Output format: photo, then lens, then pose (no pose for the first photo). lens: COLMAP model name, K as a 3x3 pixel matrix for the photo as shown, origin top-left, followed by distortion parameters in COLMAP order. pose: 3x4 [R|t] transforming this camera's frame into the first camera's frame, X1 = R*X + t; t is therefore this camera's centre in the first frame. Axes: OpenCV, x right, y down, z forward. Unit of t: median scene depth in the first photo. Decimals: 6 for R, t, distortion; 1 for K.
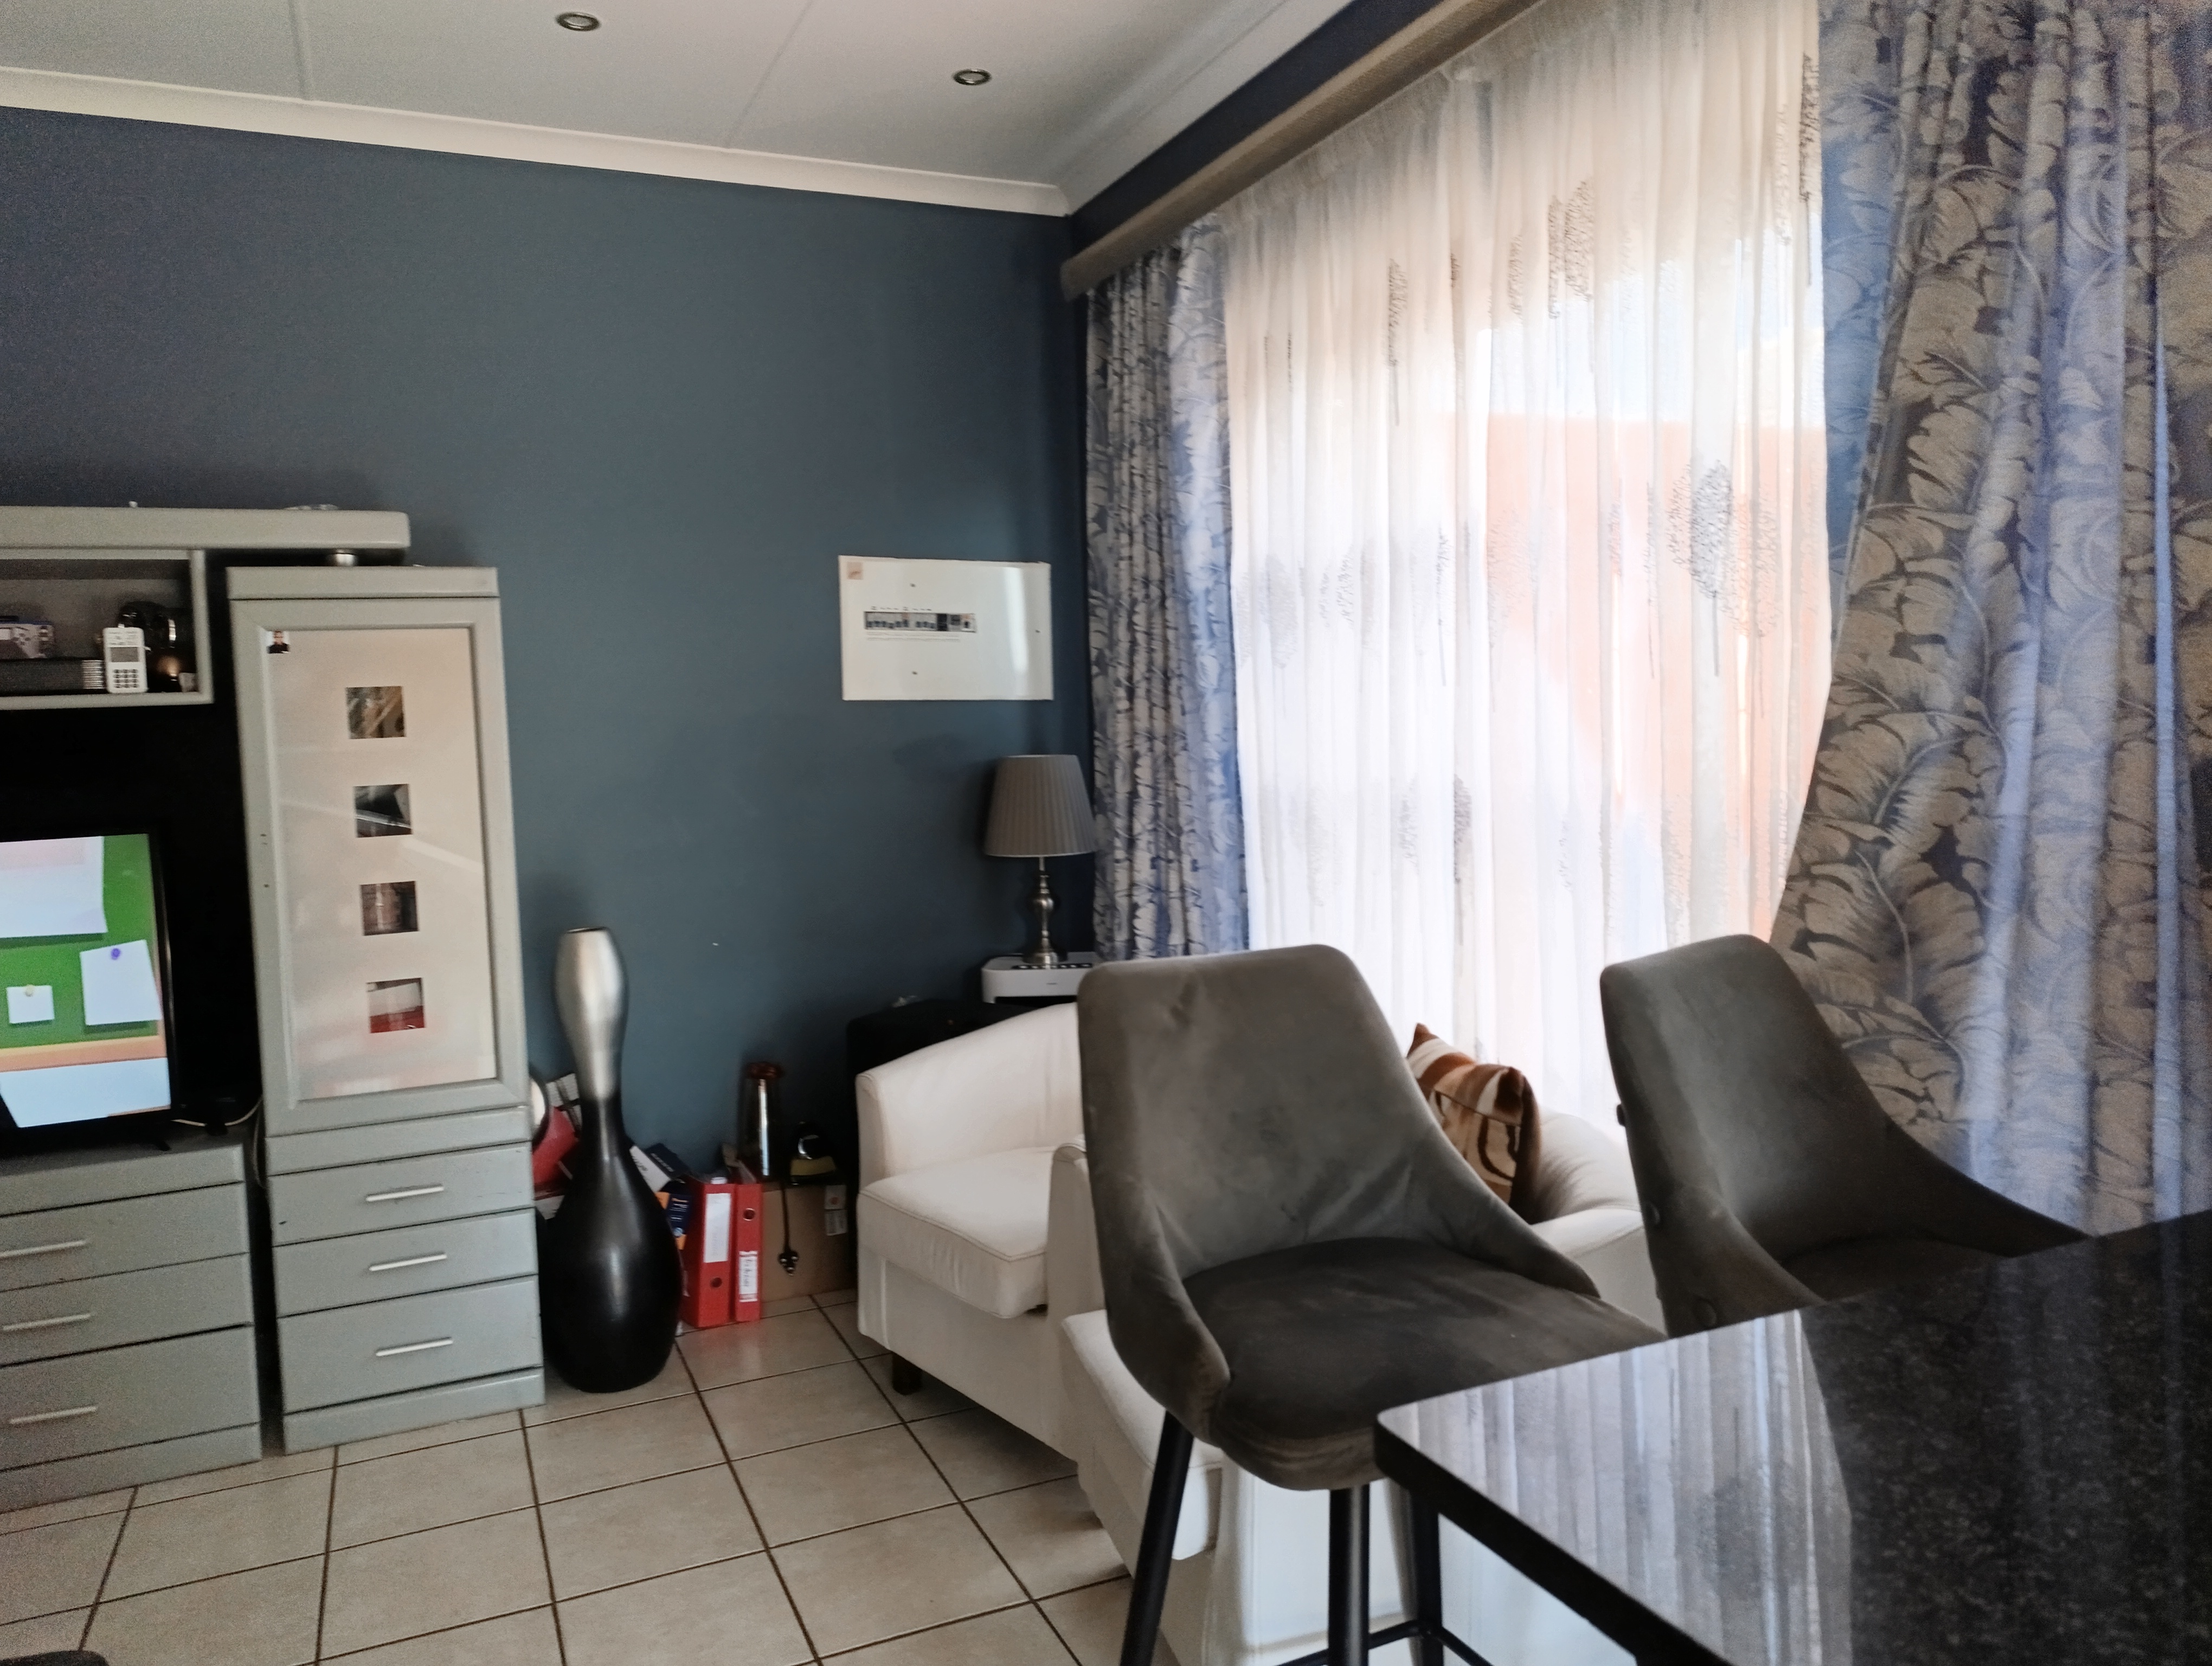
lens RADIAL K [[1491.8, 0, 1069.8], [0, 1491.8, 811.5], [0, 0, 1]] dist [0.006603, -0.000587]
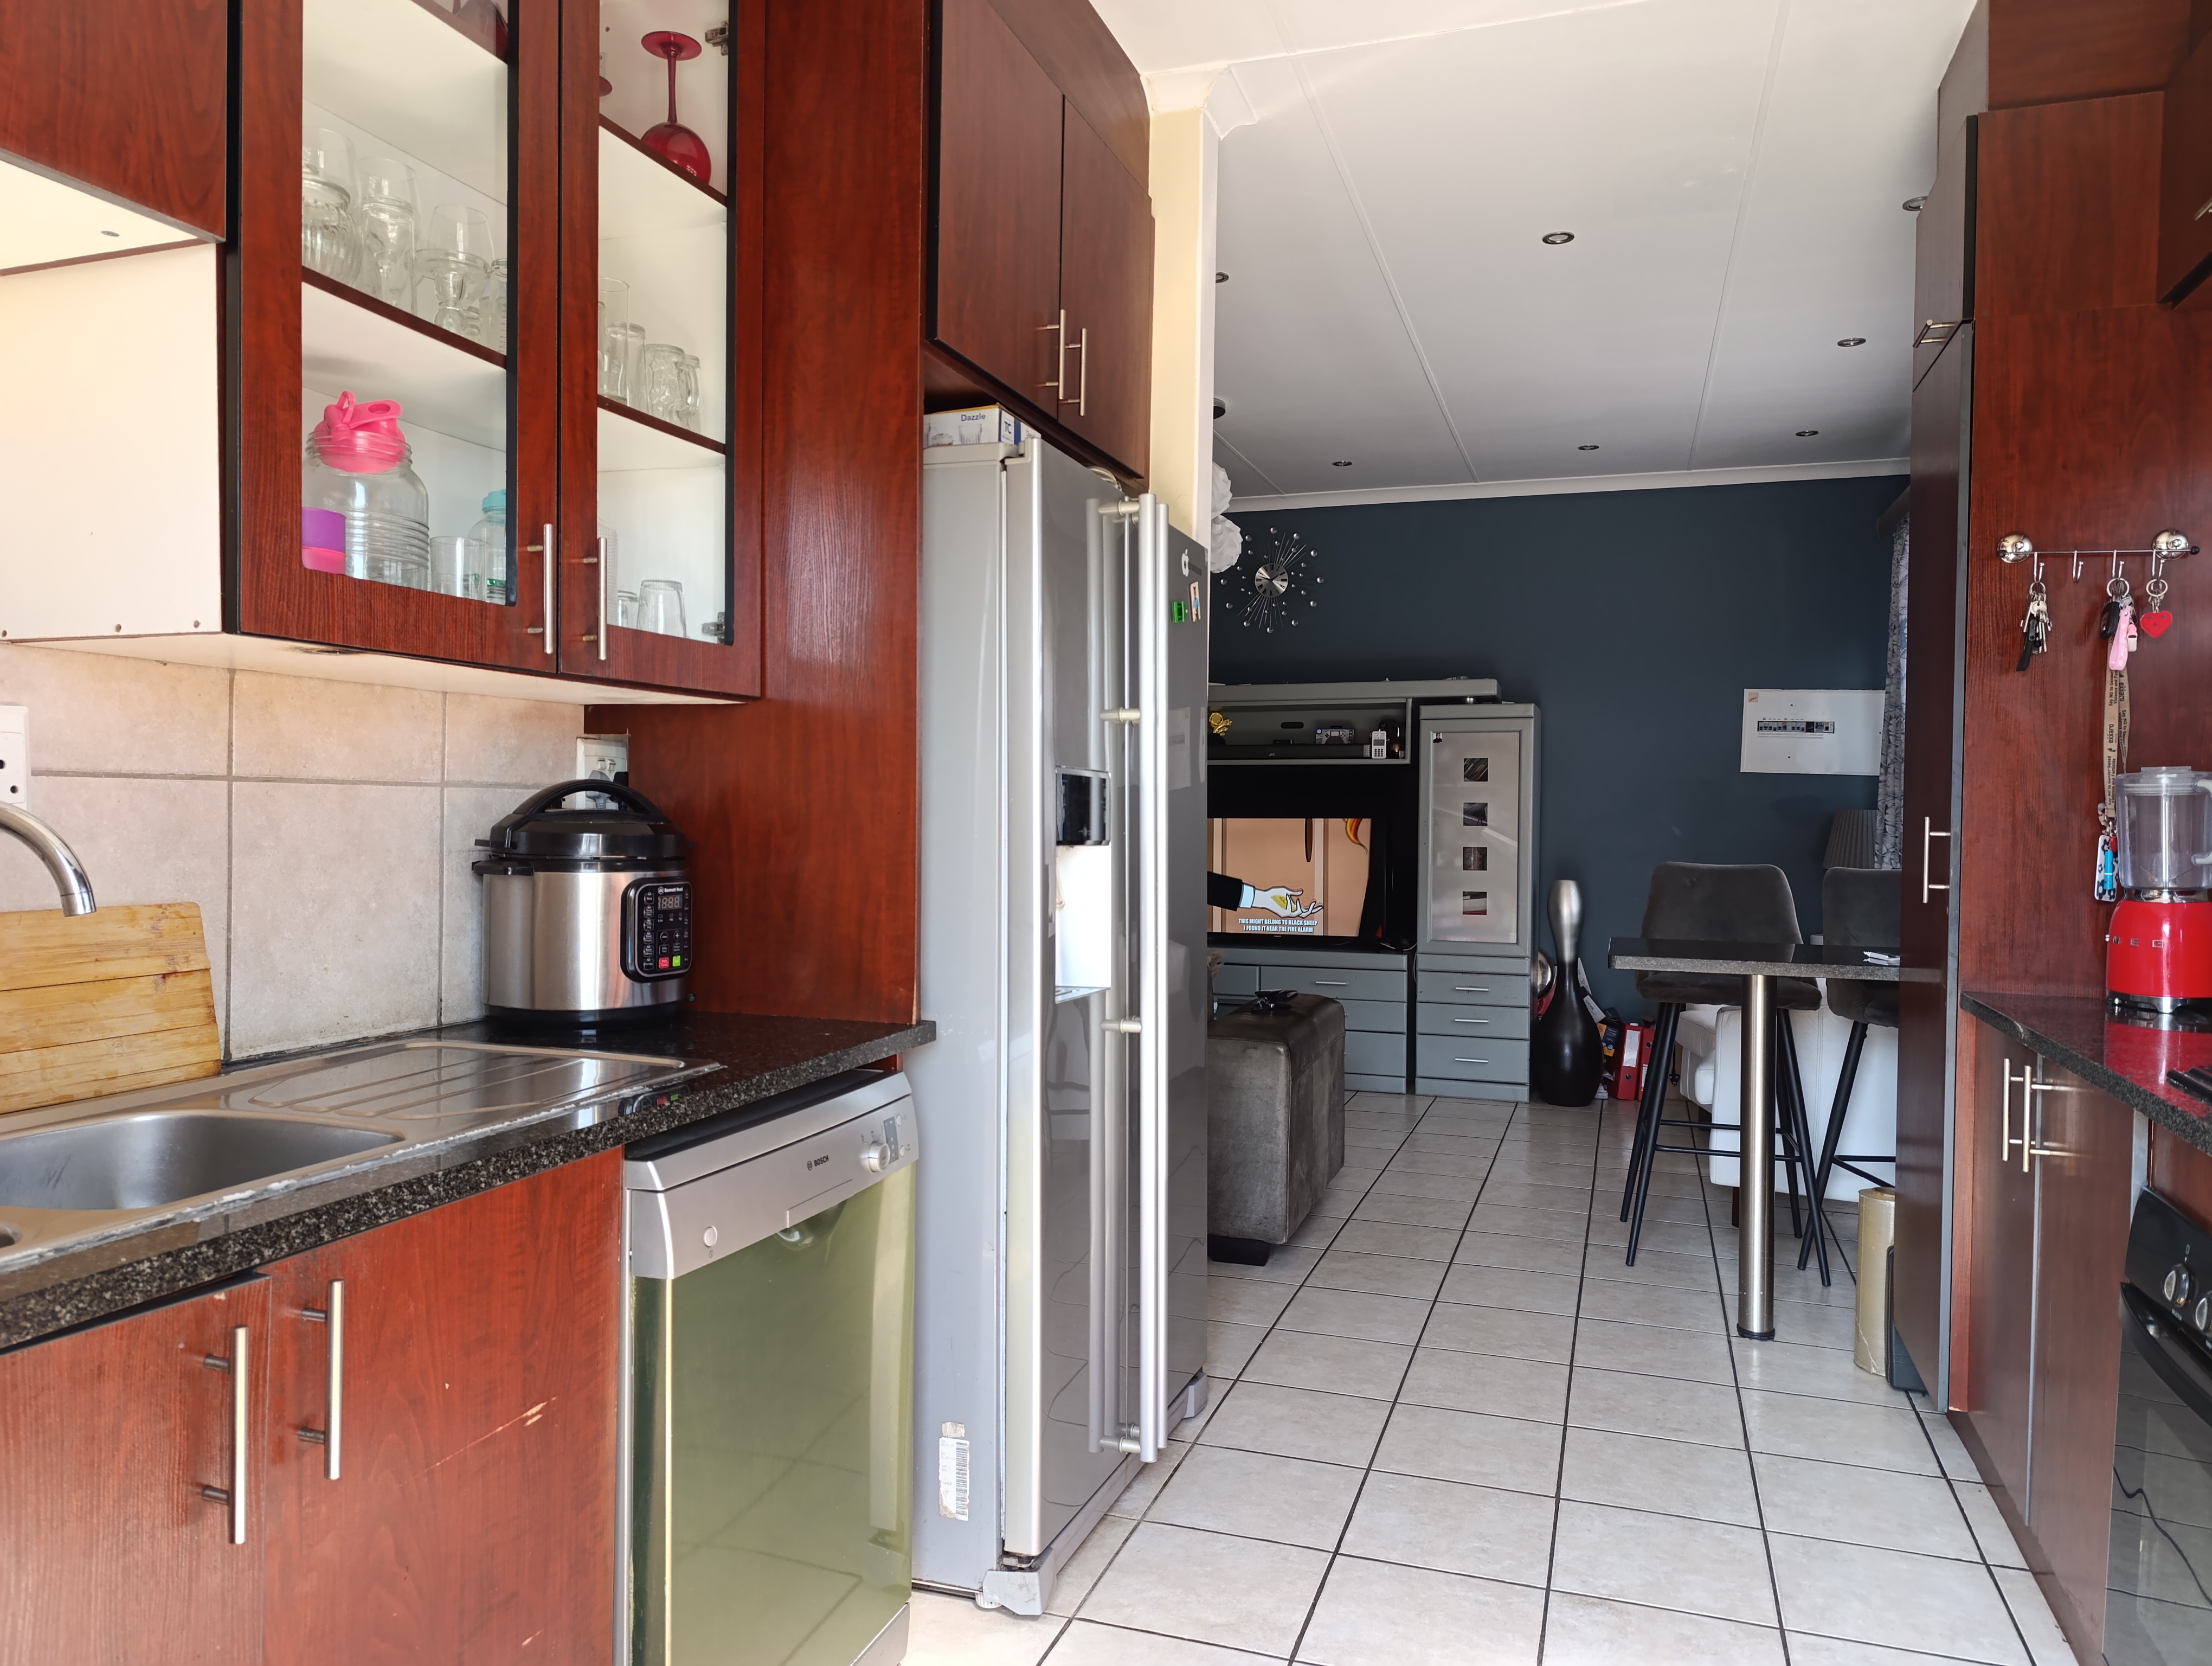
lens RADIAL K [[1480.1, 0, 1108.2], [0, 1480.1, 821.9], [0, 0, 1]] dist [0.197484, -0.293076]
pose [[0.755994, 0.050903, -0.652596, 0.560150], [-0.082008, 0.996482, -0.017276, 0.091384], [0.649421, 0.066579, 0.757509, -1.004482]]
